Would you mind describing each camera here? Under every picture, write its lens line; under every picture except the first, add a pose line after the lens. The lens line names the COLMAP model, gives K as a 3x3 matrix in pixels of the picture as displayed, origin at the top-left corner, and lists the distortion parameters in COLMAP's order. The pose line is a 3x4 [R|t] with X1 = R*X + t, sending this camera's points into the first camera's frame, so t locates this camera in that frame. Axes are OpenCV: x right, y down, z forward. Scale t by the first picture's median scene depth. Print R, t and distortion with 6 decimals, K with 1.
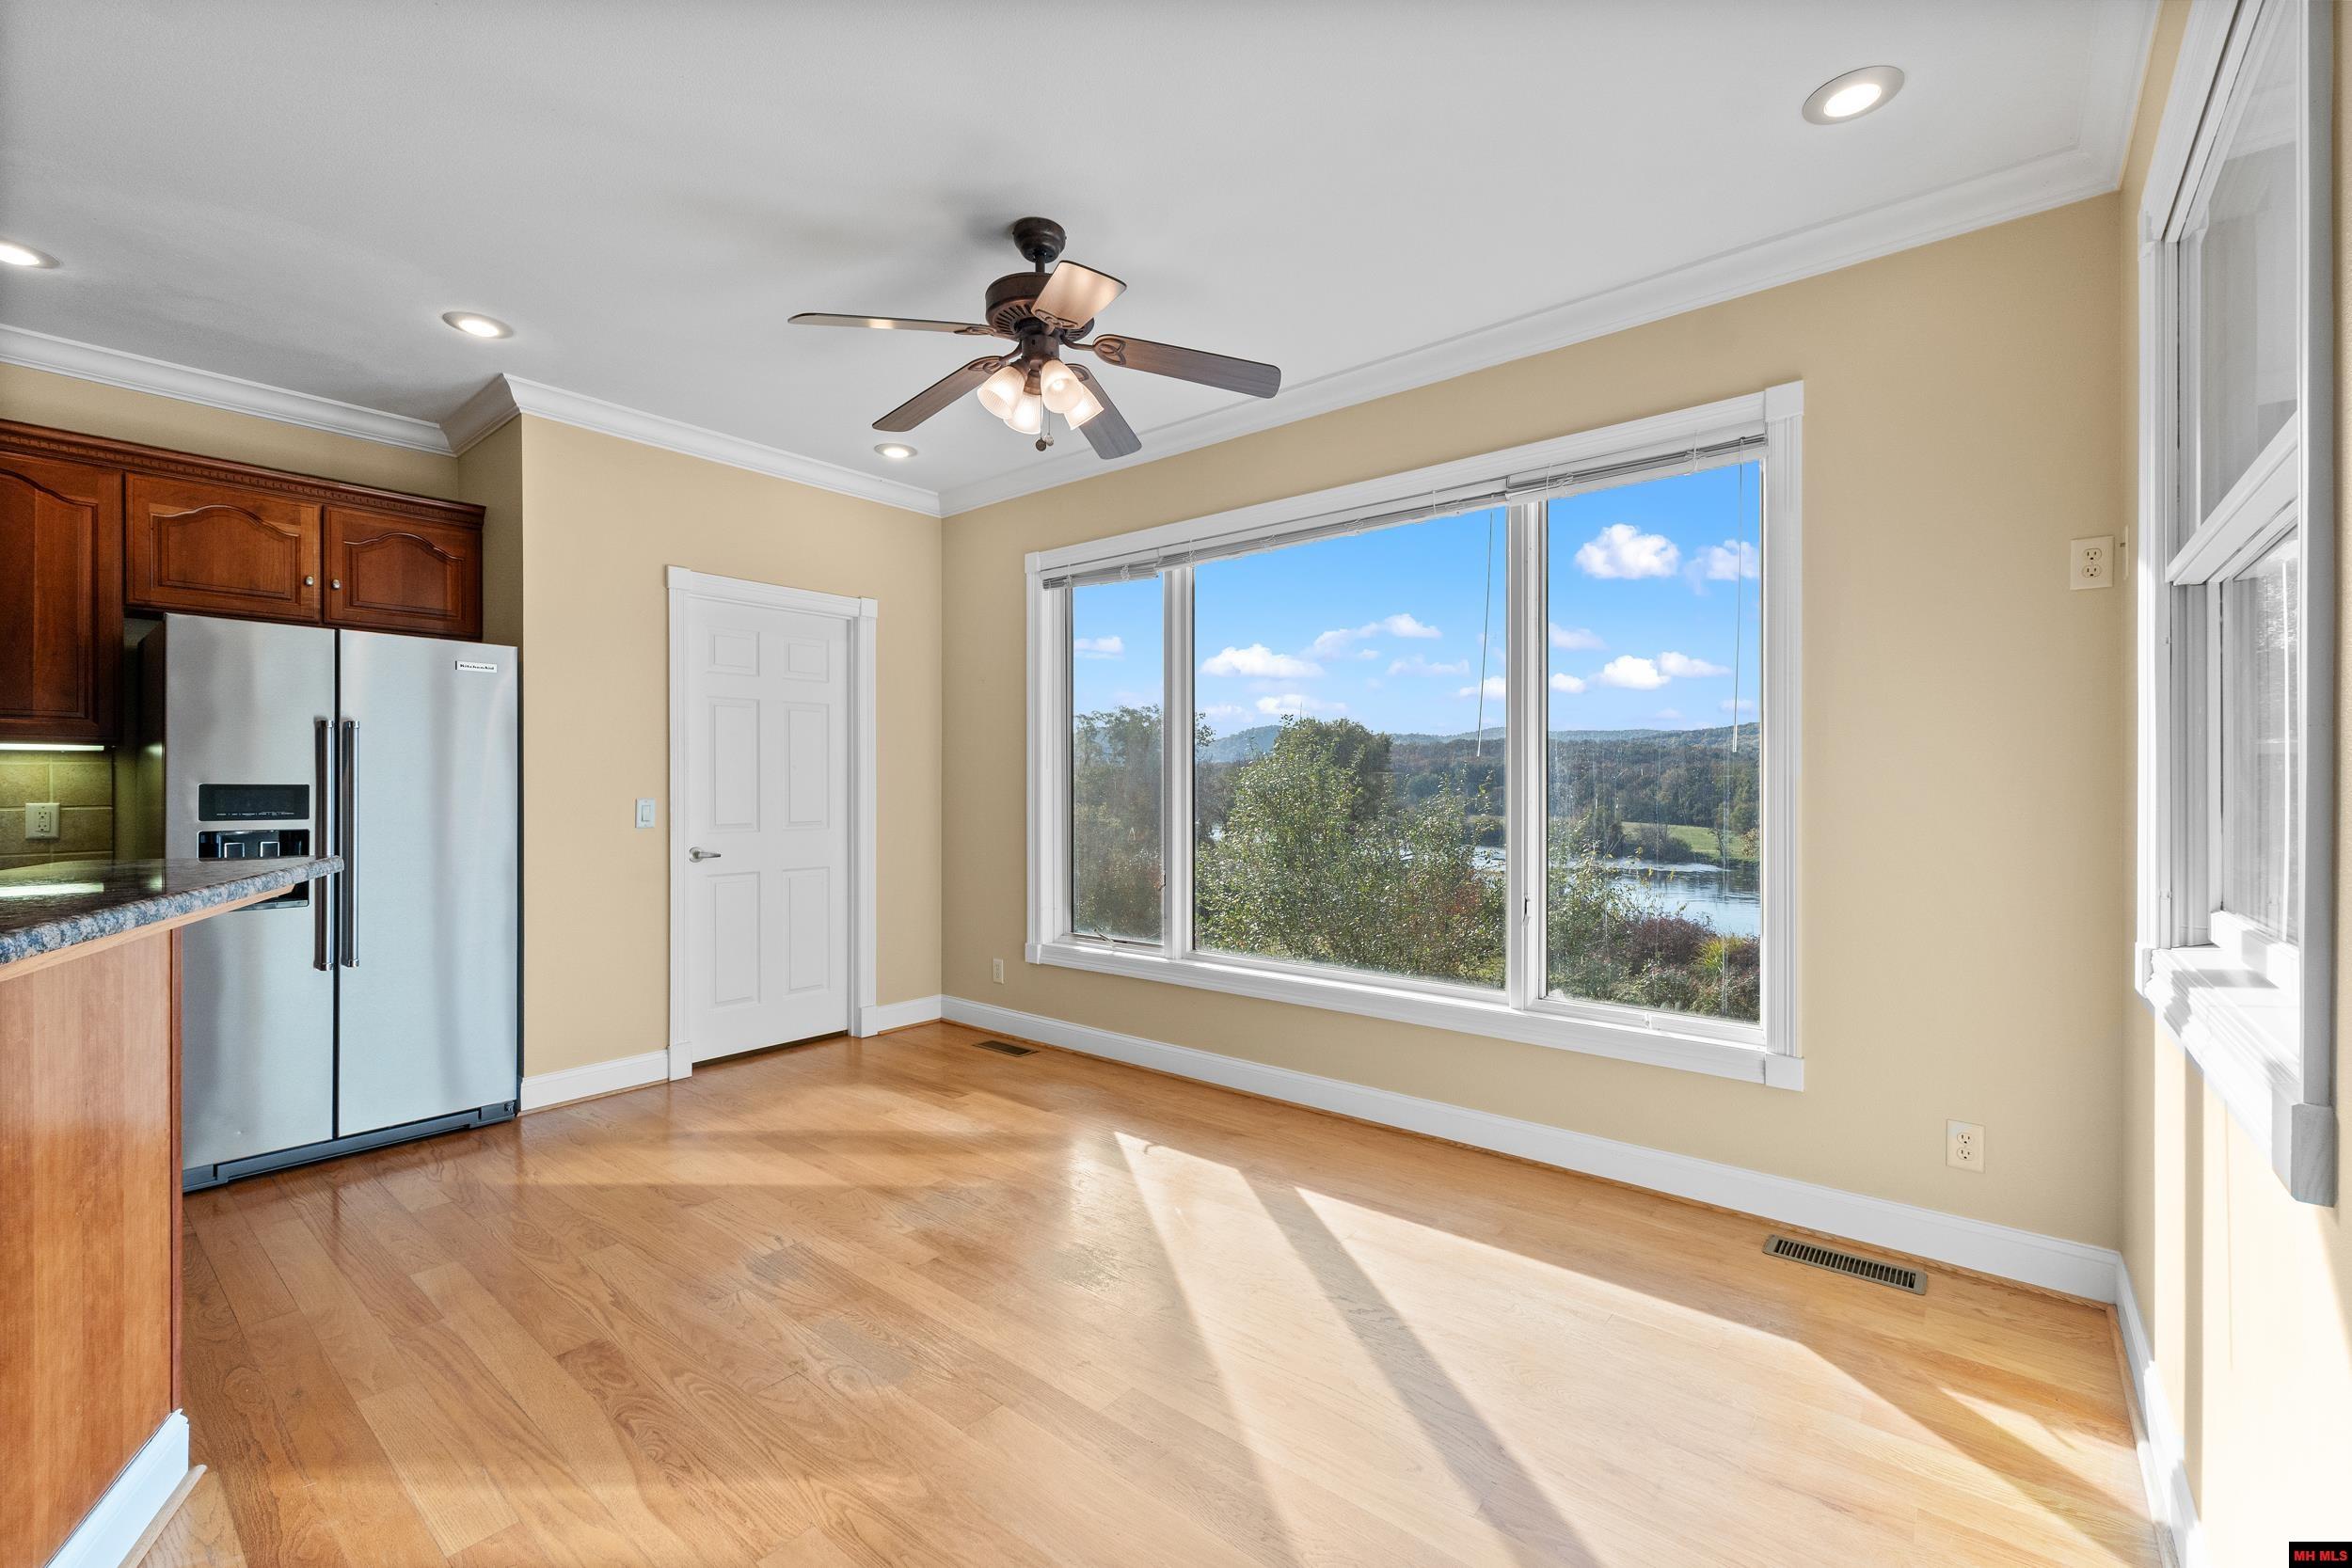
lens RADIAL K [[982.1, 0, 1176.0], [0, 982.1, 784.0], [0, 0, 1]] dist [0.007272, -0.000174]
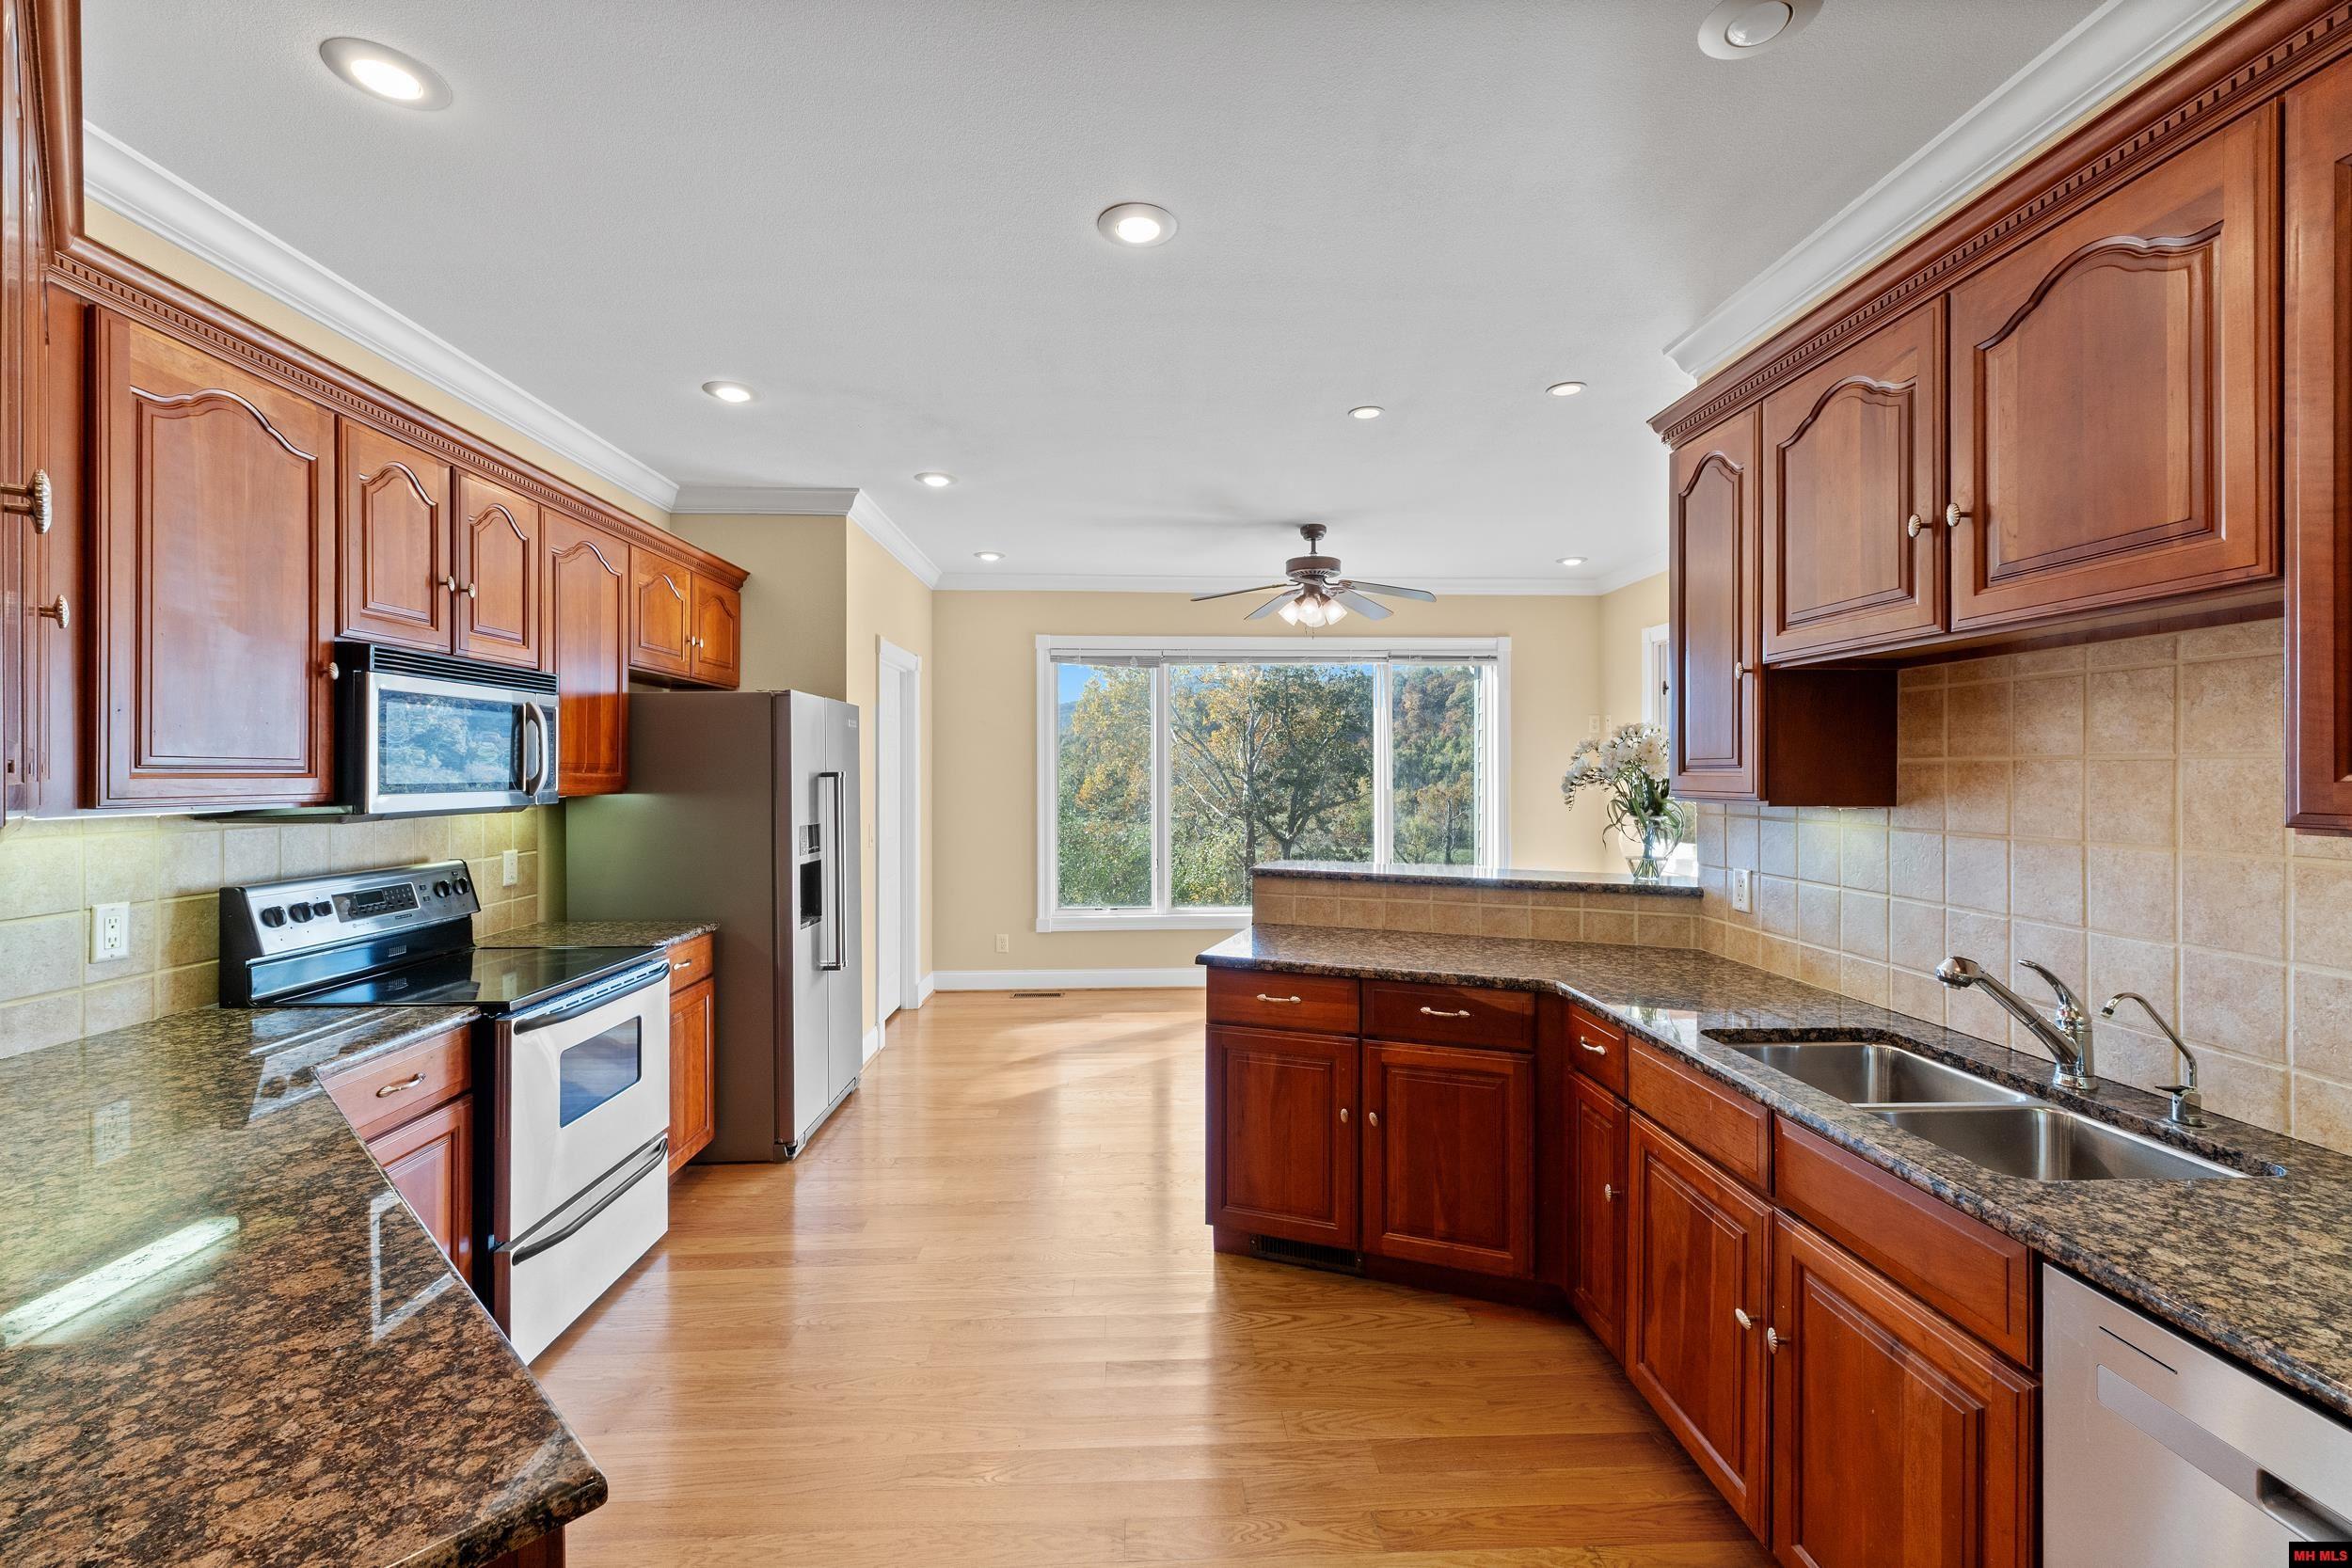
lens RADIAL K [[982.1, 0, 1176.0], [0, 982.1, 784.0], [0, 0, 1]] dist [0.007272, -0.000174]
pose [[0.745147, -0.011723, 0.666798, -1.001680], [0.000346, 0.999852, 0.017191, -0.054825], [-0.666901, -0.012579, 0.745041, -0.163042]]
